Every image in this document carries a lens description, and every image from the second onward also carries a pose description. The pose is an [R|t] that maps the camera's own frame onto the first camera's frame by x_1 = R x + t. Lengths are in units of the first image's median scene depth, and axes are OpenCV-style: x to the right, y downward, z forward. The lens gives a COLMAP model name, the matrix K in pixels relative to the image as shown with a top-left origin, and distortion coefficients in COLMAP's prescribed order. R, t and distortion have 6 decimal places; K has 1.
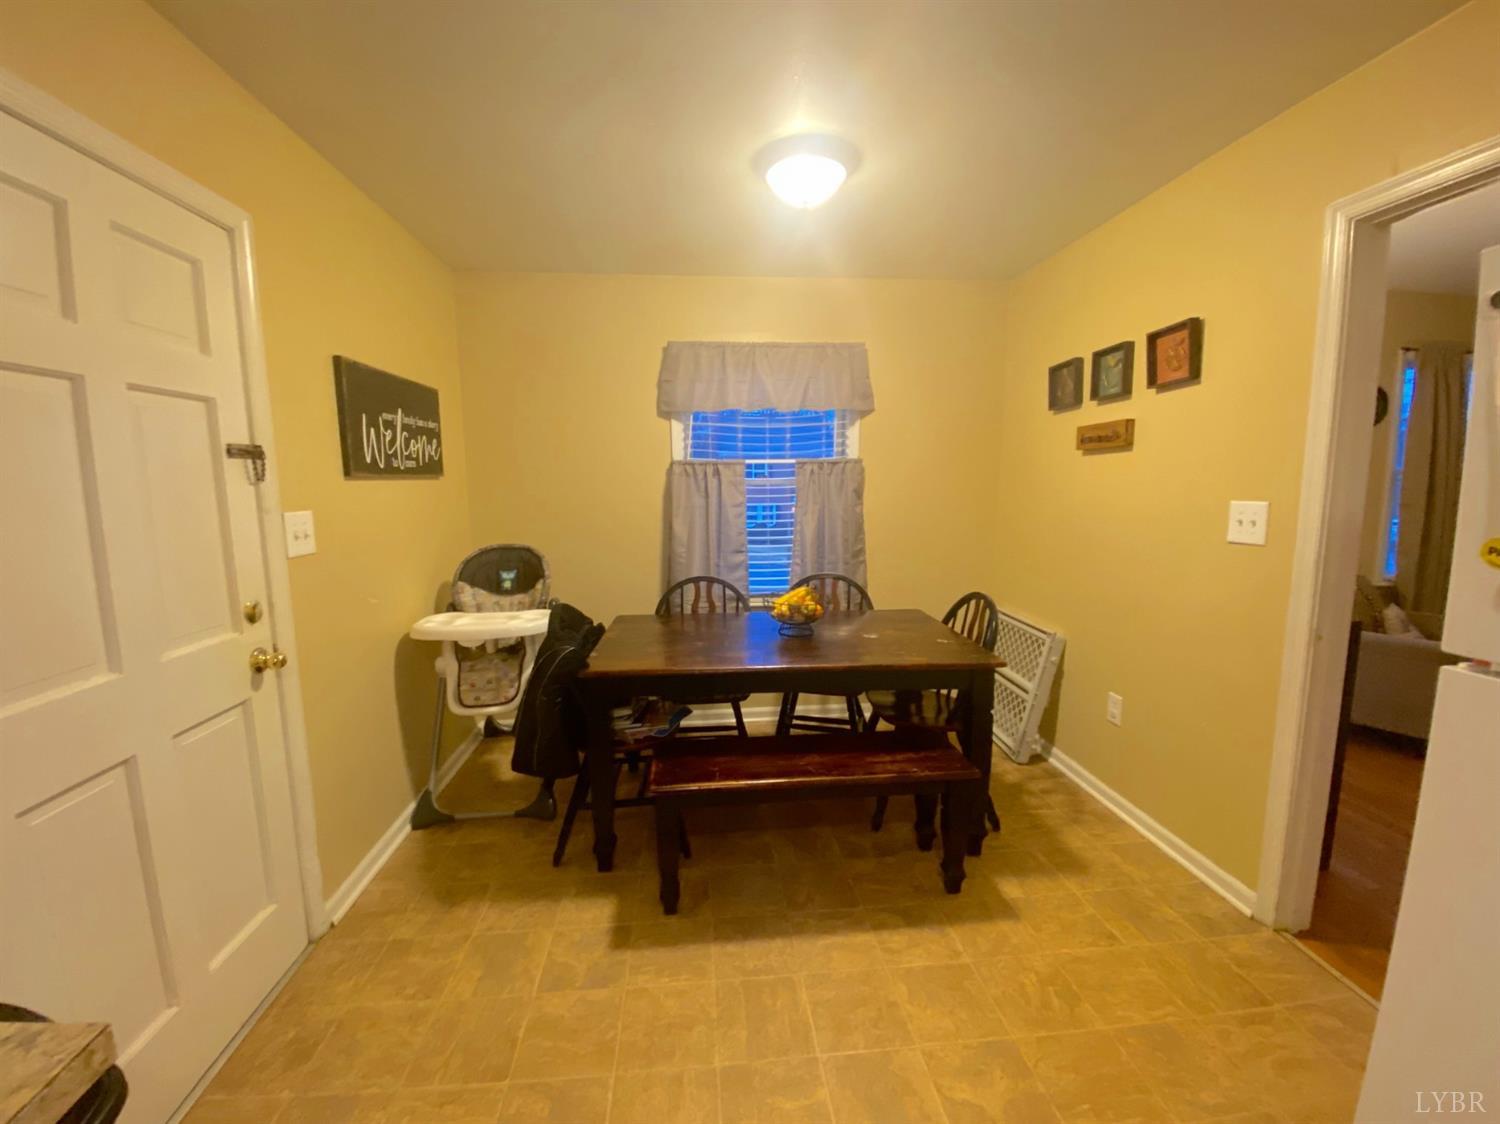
lens RADIAL K [[609.9, 0, 749.5], [0, 609.9, 555.7], [0, 0, 1]] dist [0.001151, -0.004739]
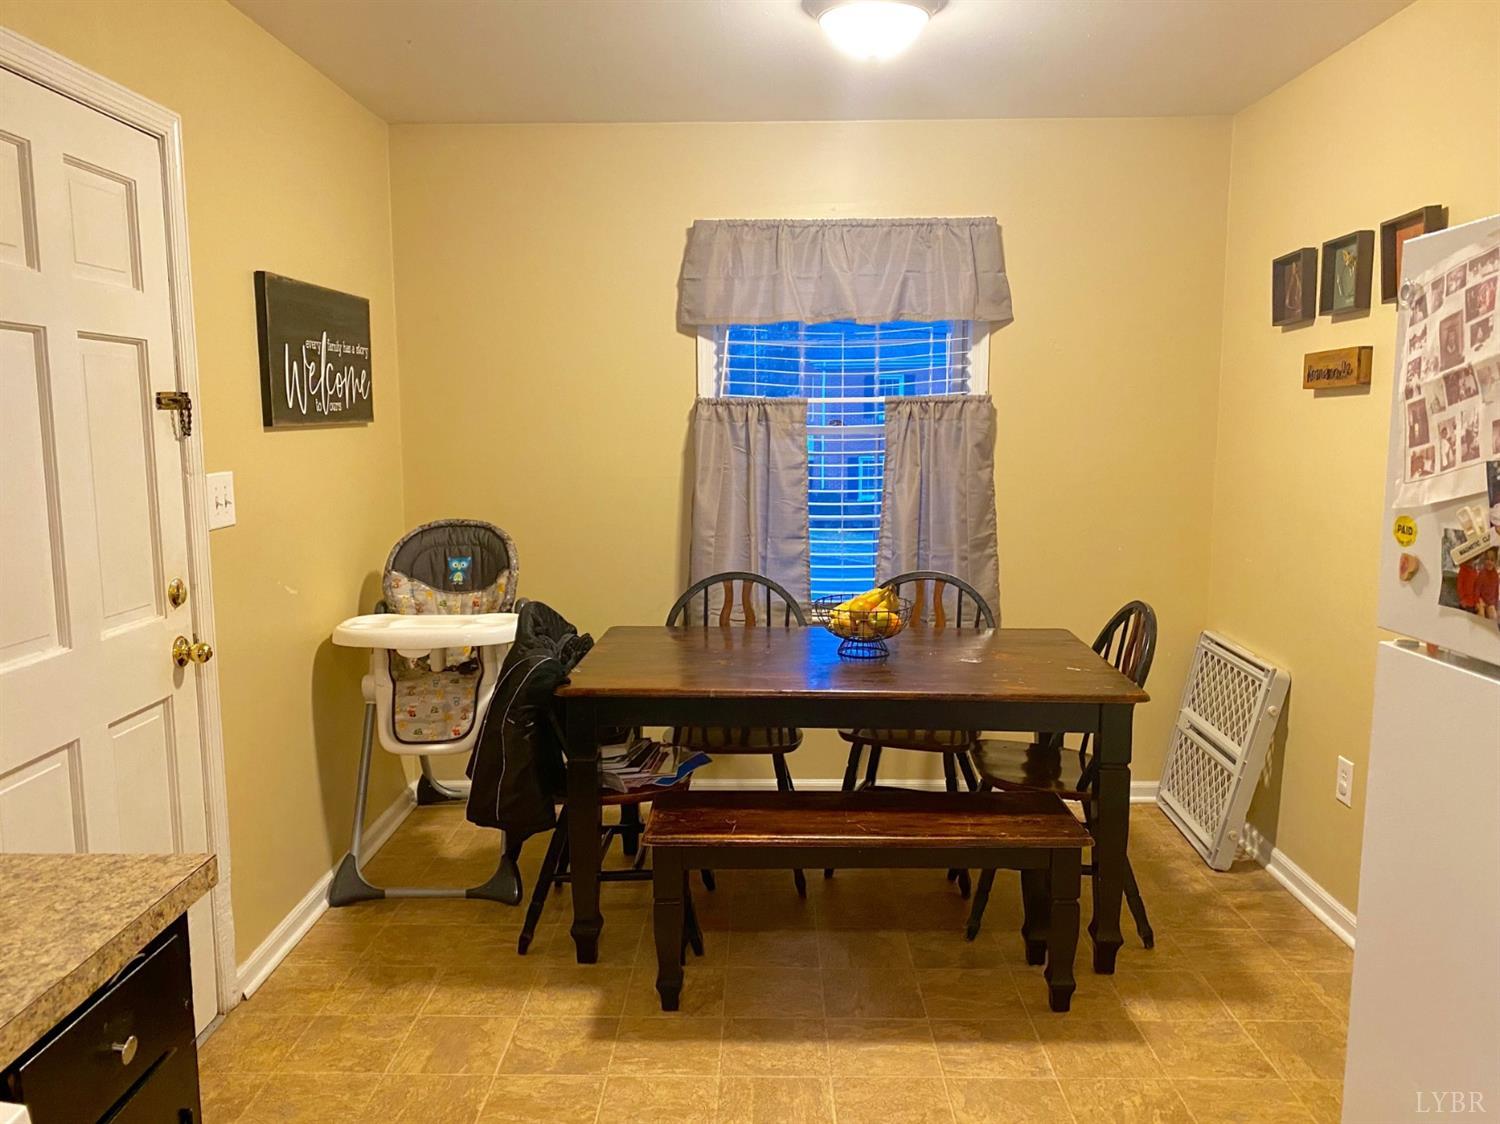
lens RADIAL K [[1145.0, 0, 758.2], [0, 1145.0, 560.4], [0, 0, 1]] dist [-0.010415, 0.031001]
pose [[0.994905, 0.018686, -0.099066, 0.088952], [-0.018191, 0.999817, 0.005890, 0.016840], [0.099158, -0.004058, 0.995063, -0.323041]]
